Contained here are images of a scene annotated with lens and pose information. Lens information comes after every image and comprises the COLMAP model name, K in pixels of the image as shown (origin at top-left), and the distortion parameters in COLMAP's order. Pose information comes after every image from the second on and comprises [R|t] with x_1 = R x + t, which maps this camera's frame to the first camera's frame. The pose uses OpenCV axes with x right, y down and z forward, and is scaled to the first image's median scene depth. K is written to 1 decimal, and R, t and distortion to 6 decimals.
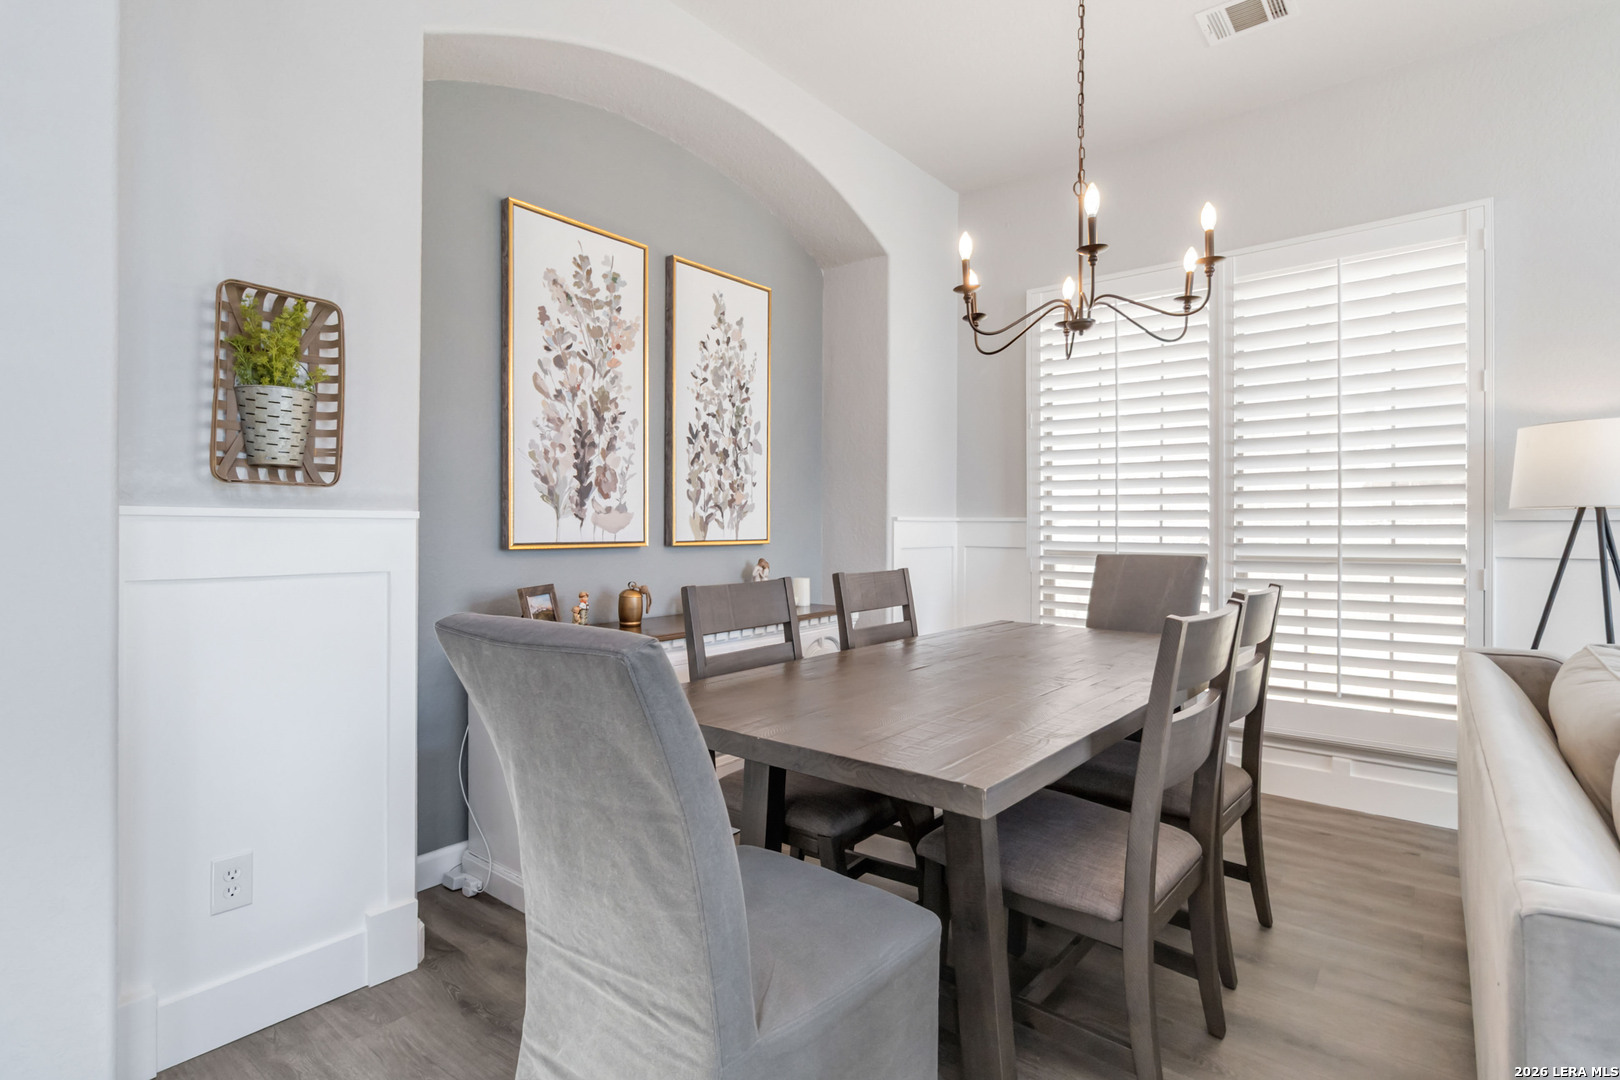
lens RADIAL K [[781.2, 0, 818.3], [0, 781.2, 527.2], [0, 0, 1]] dist [0.001932, 0.000400]
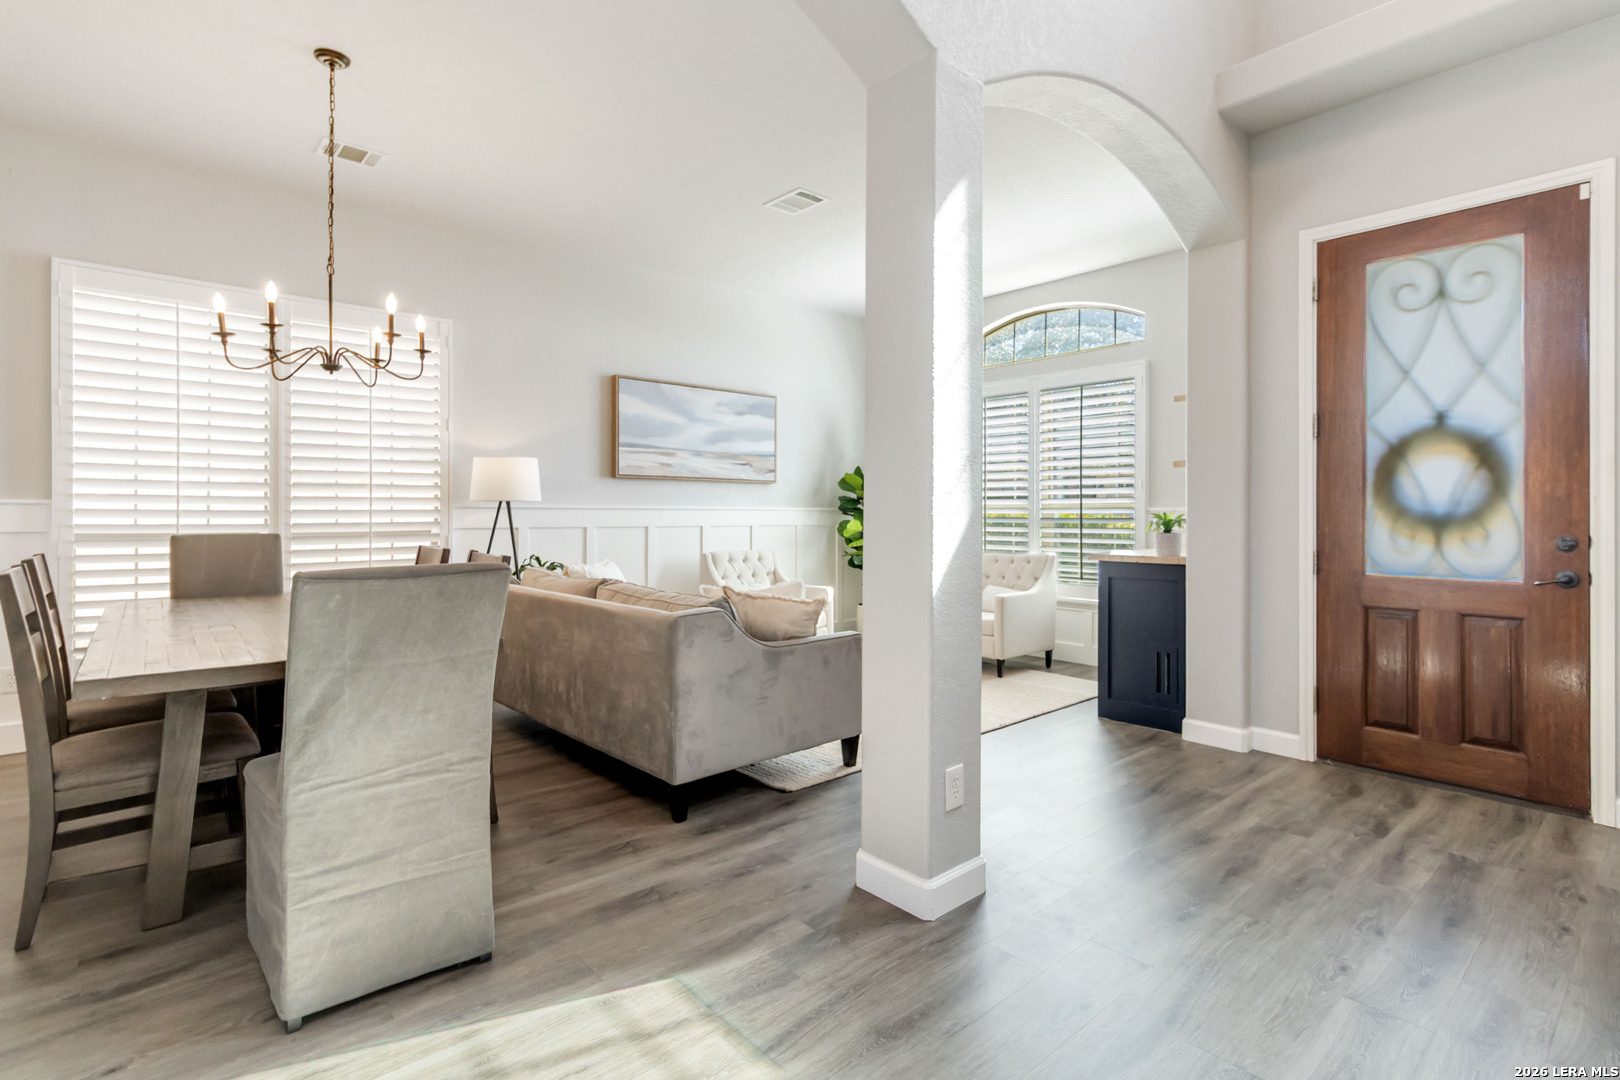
lens RADIAL K [[781.2, 0, 818.3], [0, 781.2, 527.2], [0, 0, 1]] dist [0.001932, 0.000400]
pose [[0.154241, -0.021703, 0.987795, -0.589638], [0.000331, 0.999760, 0.021914, -0.000939], [-0.988033, -0.003053, 0.154211, -0.051757]]
